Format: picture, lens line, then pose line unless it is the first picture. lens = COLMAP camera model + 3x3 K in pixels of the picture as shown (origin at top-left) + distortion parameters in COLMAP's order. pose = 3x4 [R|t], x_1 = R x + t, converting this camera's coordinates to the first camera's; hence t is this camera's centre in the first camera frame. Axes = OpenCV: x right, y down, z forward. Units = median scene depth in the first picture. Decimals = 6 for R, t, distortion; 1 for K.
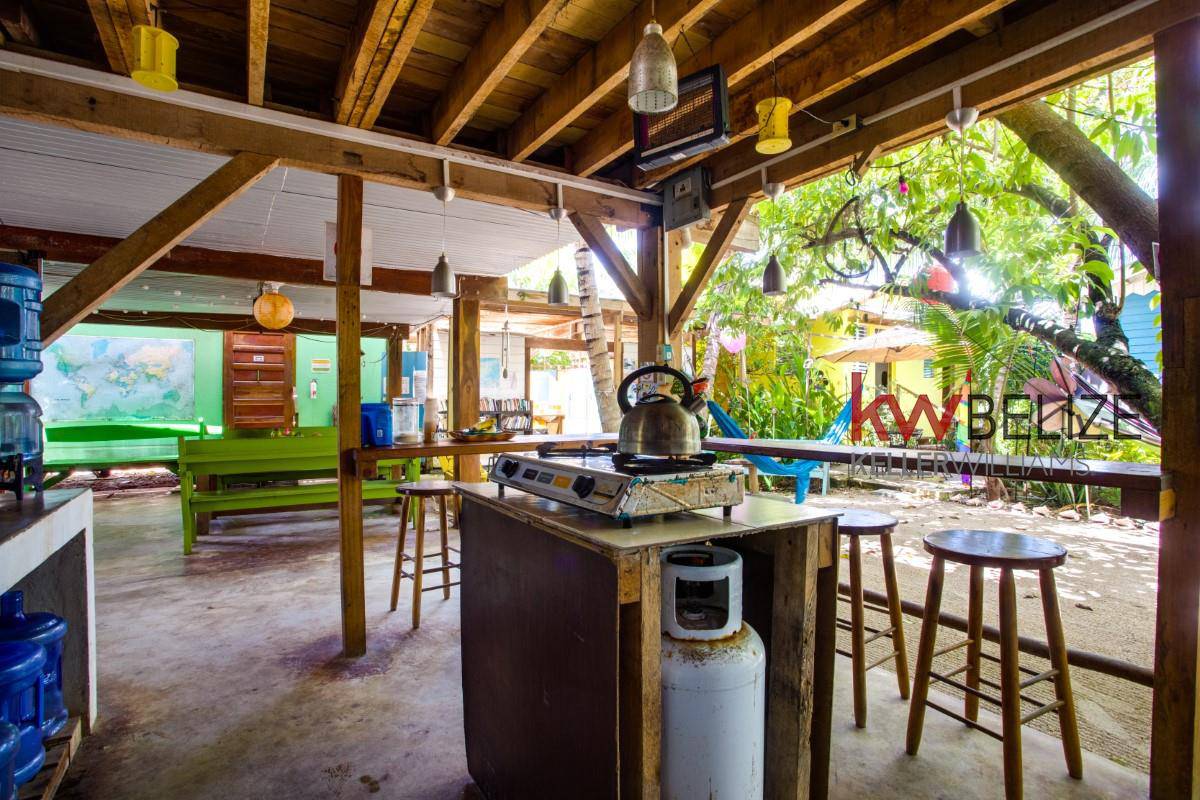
lens RADIAL K [[594.2, 0, 597.7], [0, 594.2, 405.7], [0, 0, 1]] dist [-0.044229, 0.015940]
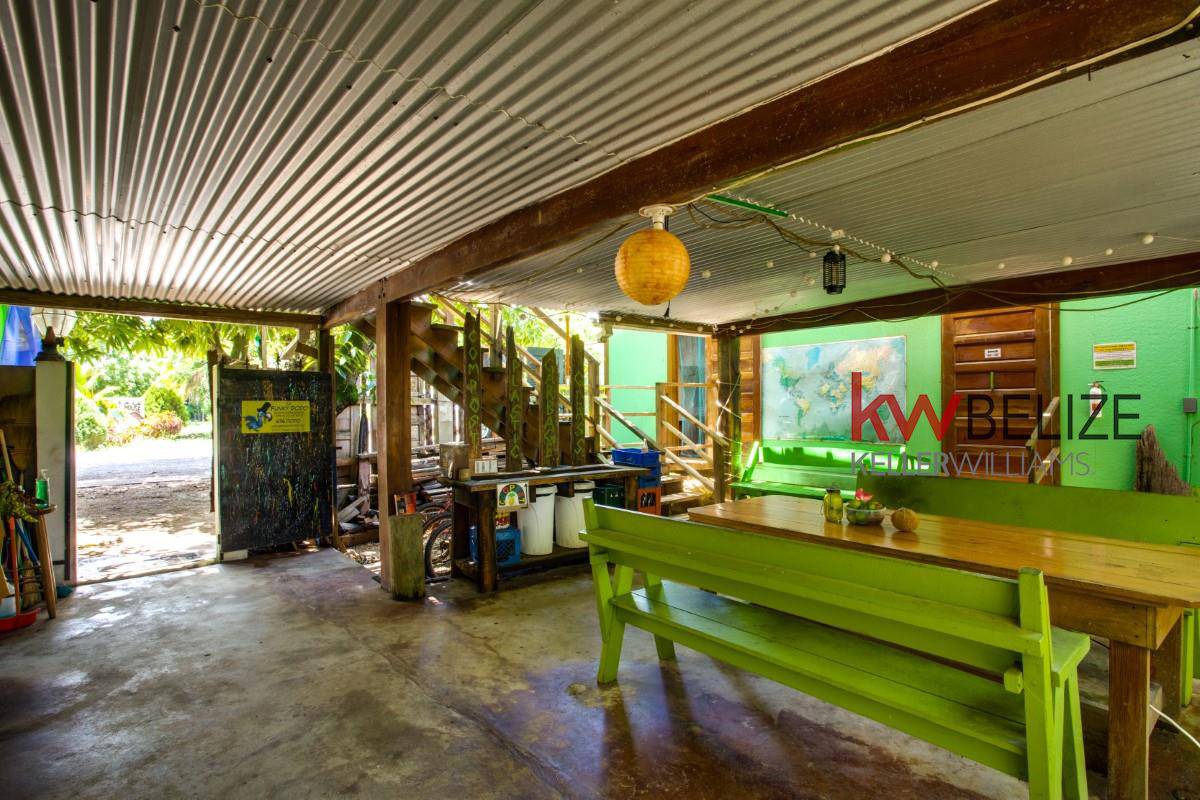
lens RADIAL K [[594.2, 0, 596.1], [0, 594.2, 421.4], [0, 0, 1]] dist [-0.044229, 0.015940]
pose [[0.169247, 0.027843, -0.985180, -0.041485], [0.001519, 0.999592, 0.028512, -0.028863], [0.985572, -0.006322, 0.169136, 0.519965]]
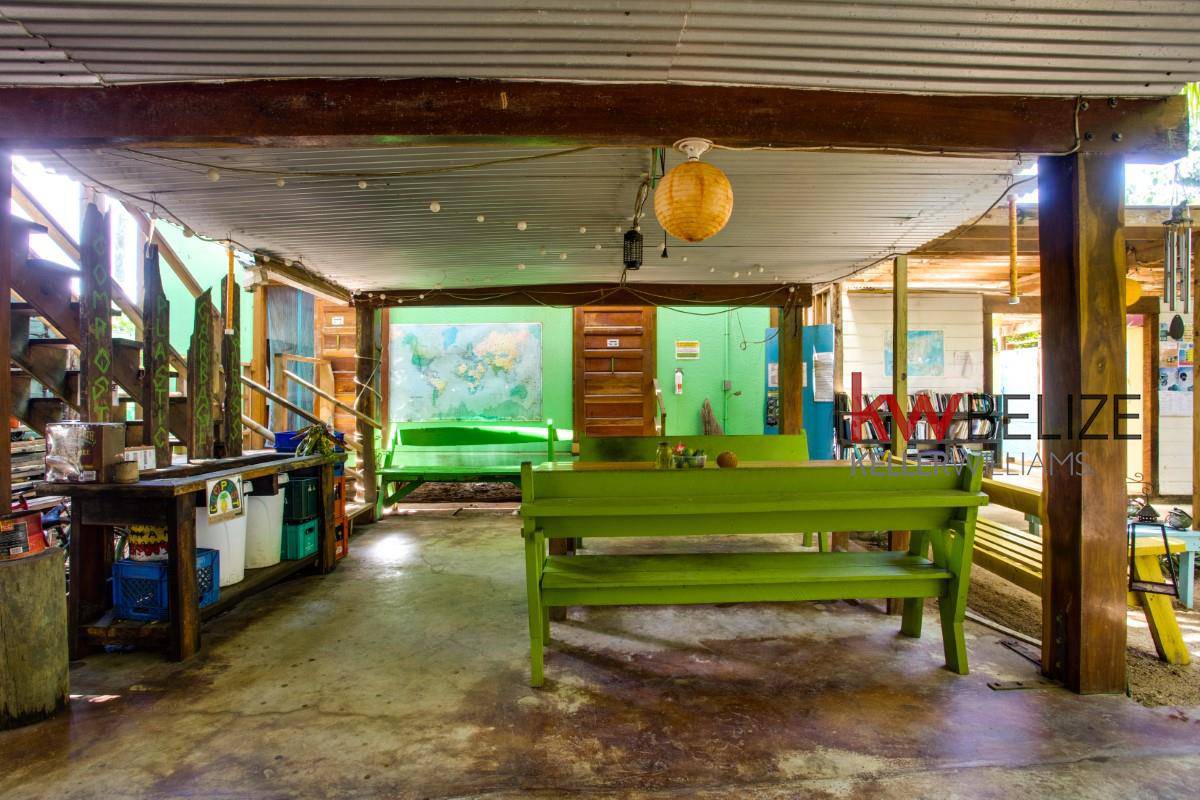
lens RADIAL K [[594.2, 0, 601.9], [0, 594.2, 406.0], [0, 0, 1]] dist [-0.044229, 0.015940]
pose [[0.877938, 0.001846, -0.478770, -0.232129], [-0.000215, 0.999994, 0.003460, 0.000038], [0.478774, -0.002935, 0.877933, 0.327294]]
